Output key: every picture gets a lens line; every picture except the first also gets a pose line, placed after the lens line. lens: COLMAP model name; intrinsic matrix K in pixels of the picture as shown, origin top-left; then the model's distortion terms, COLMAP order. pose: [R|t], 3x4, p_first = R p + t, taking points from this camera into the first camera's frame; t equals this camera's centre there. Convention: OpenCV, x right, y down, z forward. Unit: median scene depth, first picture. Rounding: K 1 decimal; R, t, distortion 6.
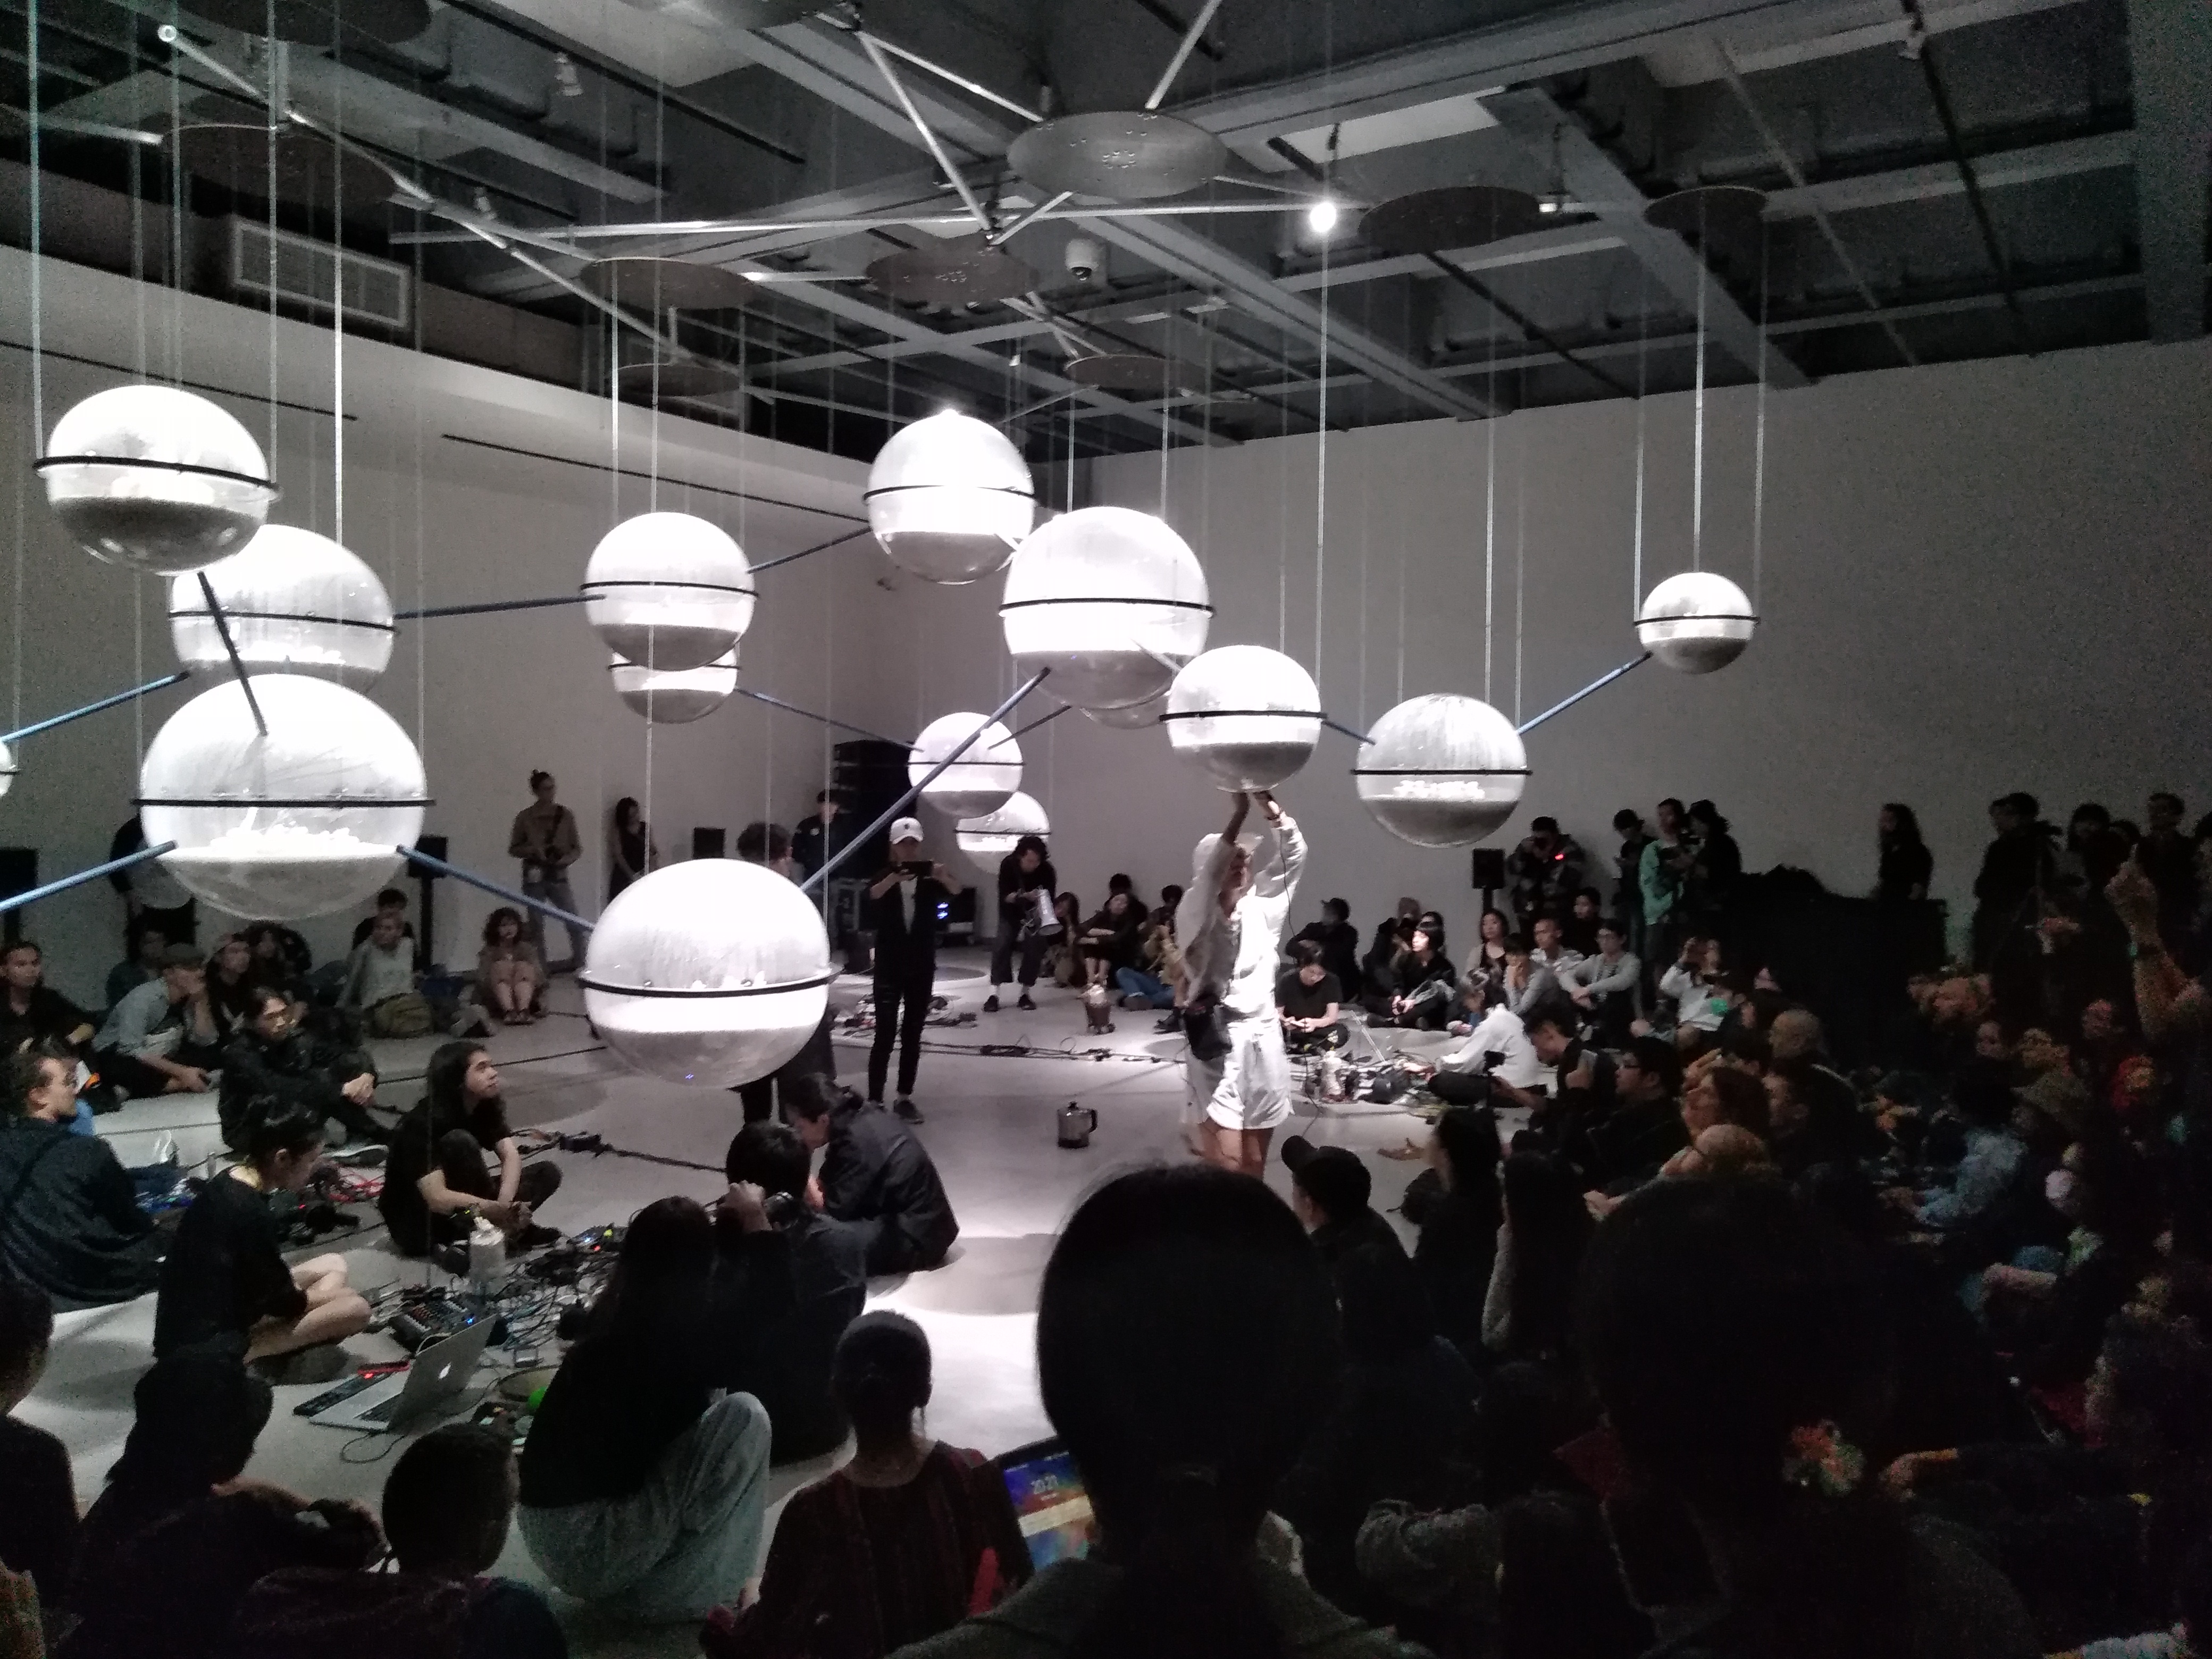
lens RADIAL K [[1654.4, 0, 1107.9], [0, 1654.4, 827.7], [0, 0, 1]] dist [0.021695, -0.019944]
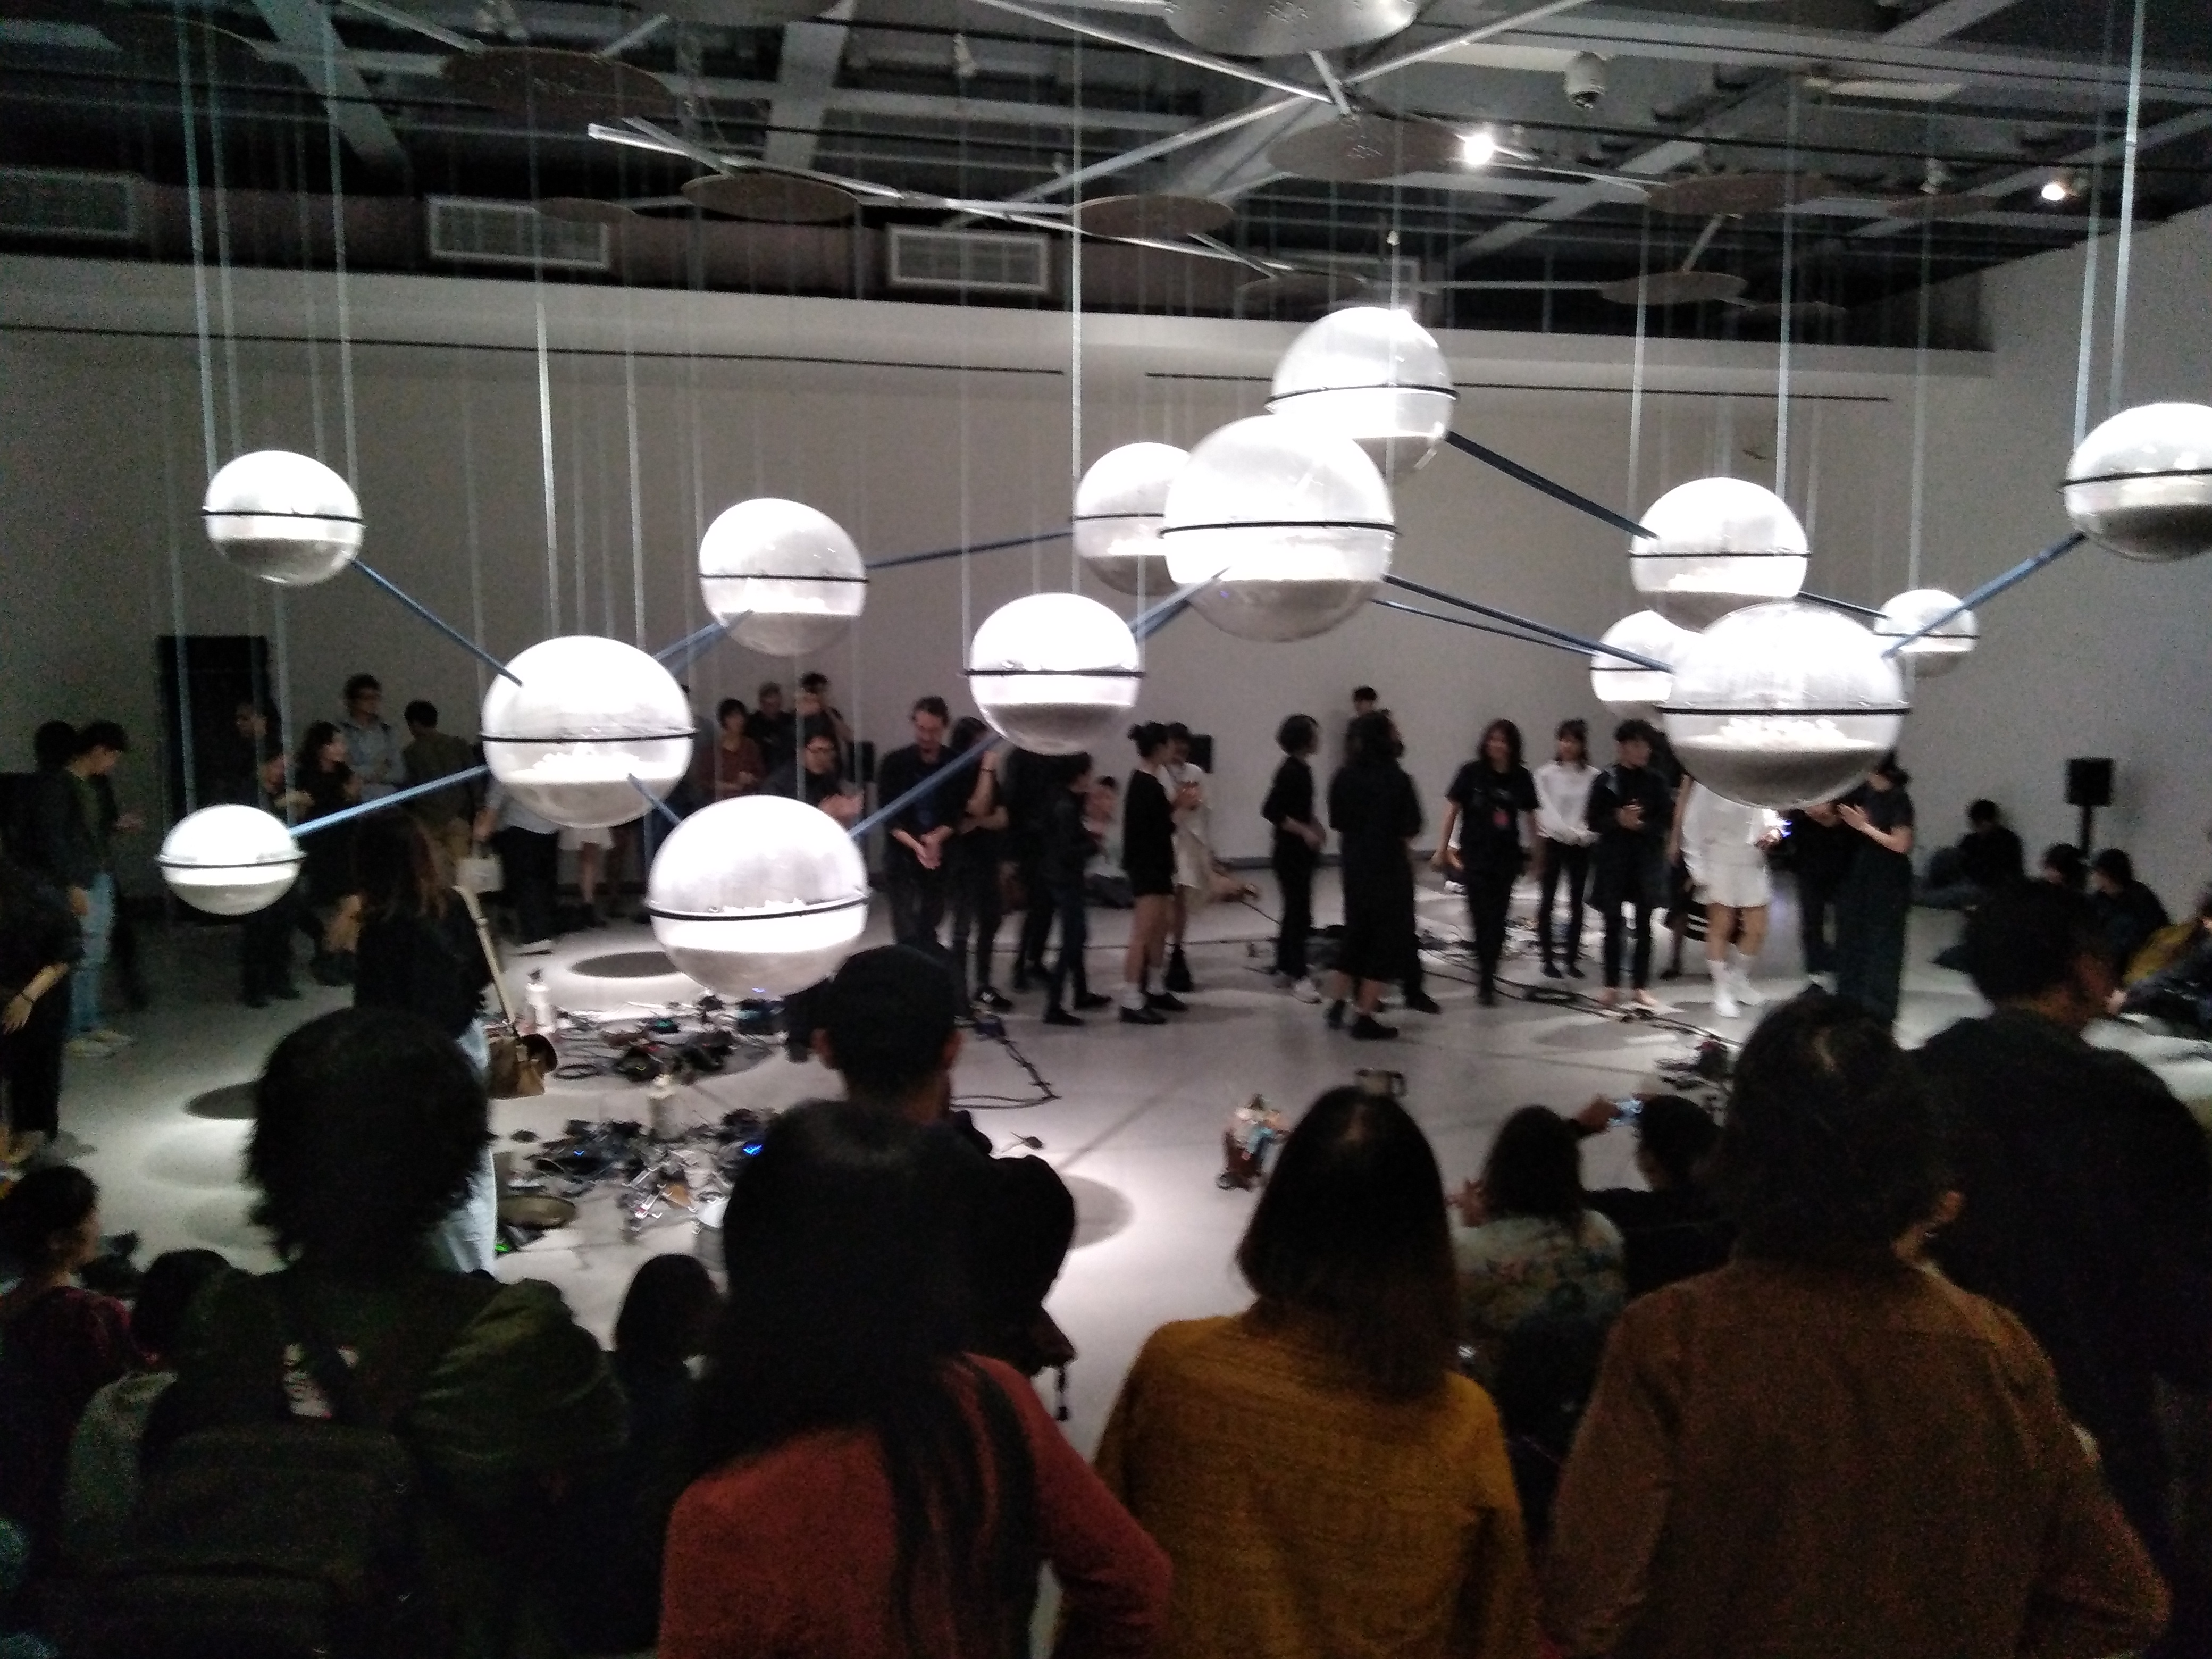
lens RADIAL K [[1654.4, 0, 1105.4], [0, 1654.4, 829.1], [0, 0, 1]] dist [0.021695, -0.019944]
pose [[0.734647, 0.061402, -0.675665, 0.449144], [-0.008491, 0.996650, 0.081339, -0.033803], [0.678396, -0.054019, 0.732708, 0.215605]]
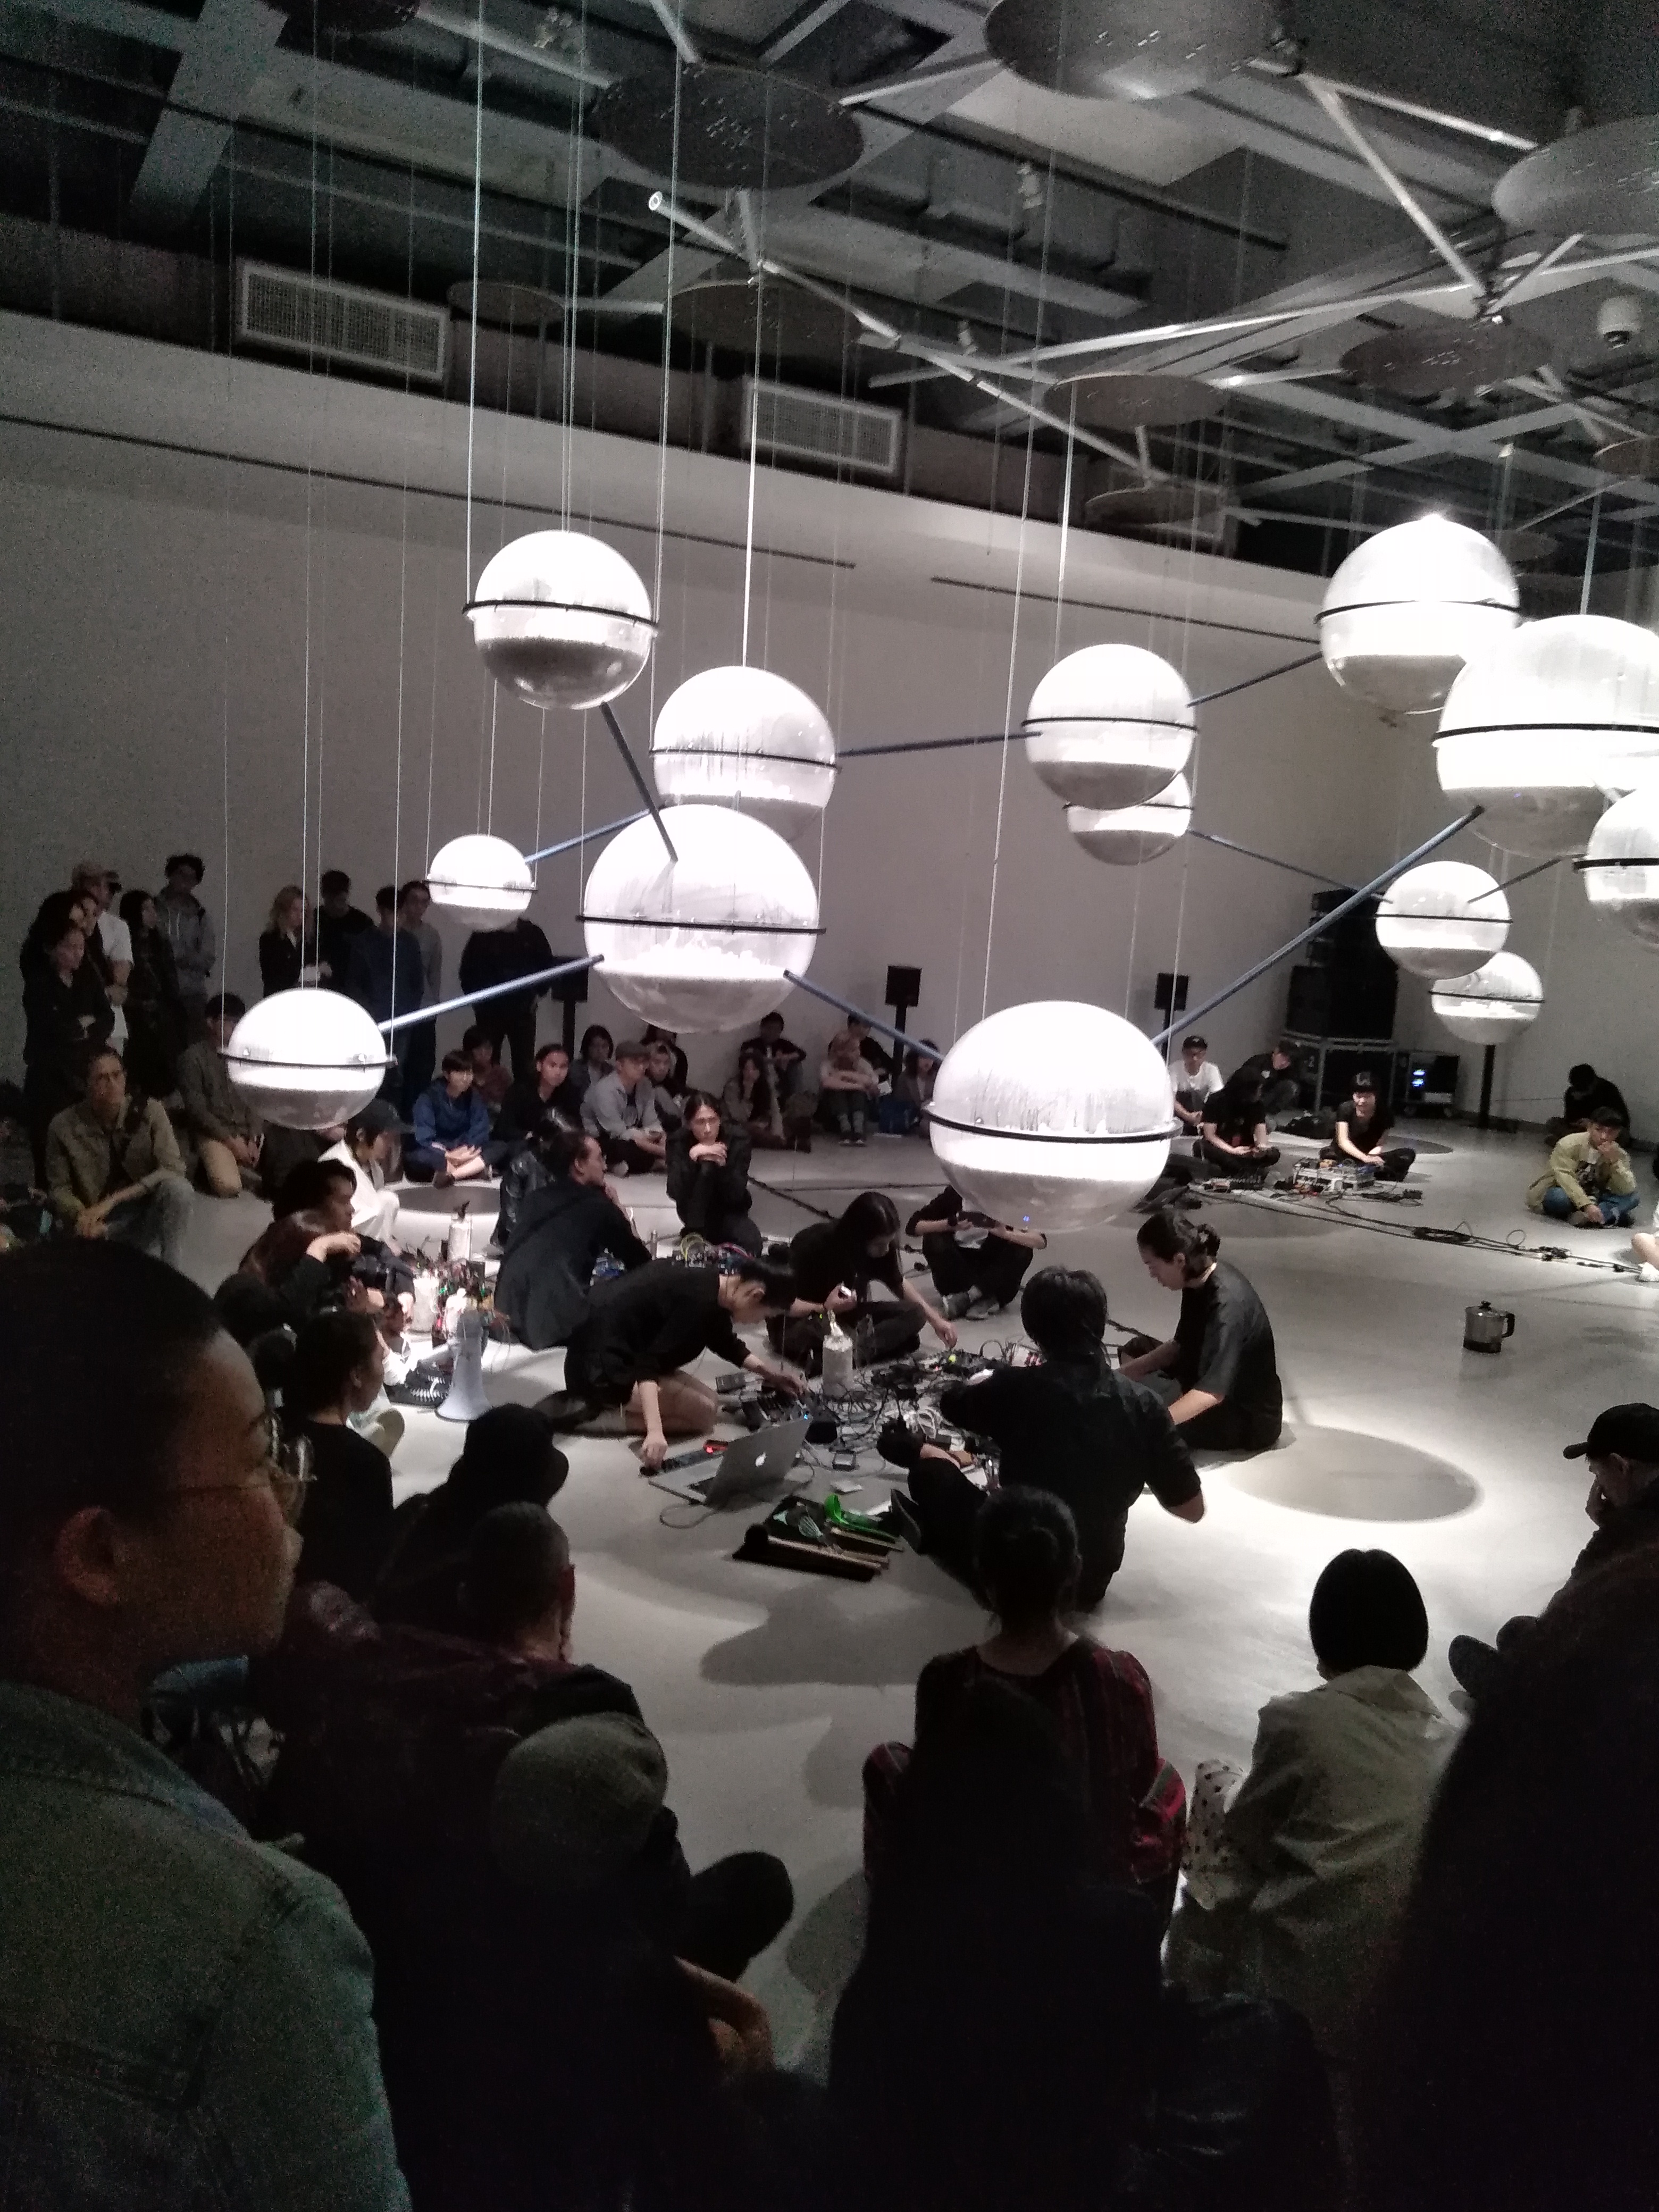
lens RADIAL K [[1654.4, 0, 824.7], [0, 1654.4, 1117.9], [0, 0, 1]] dist [0.021695, -0.019944]
pose [[0.886381, 0.096209, -0.452850, 0.054491], [-0.057463, 0.993468, 0.098590, -0.000345], [0.459377, -0.061366, 0.886119, 0.044528]]
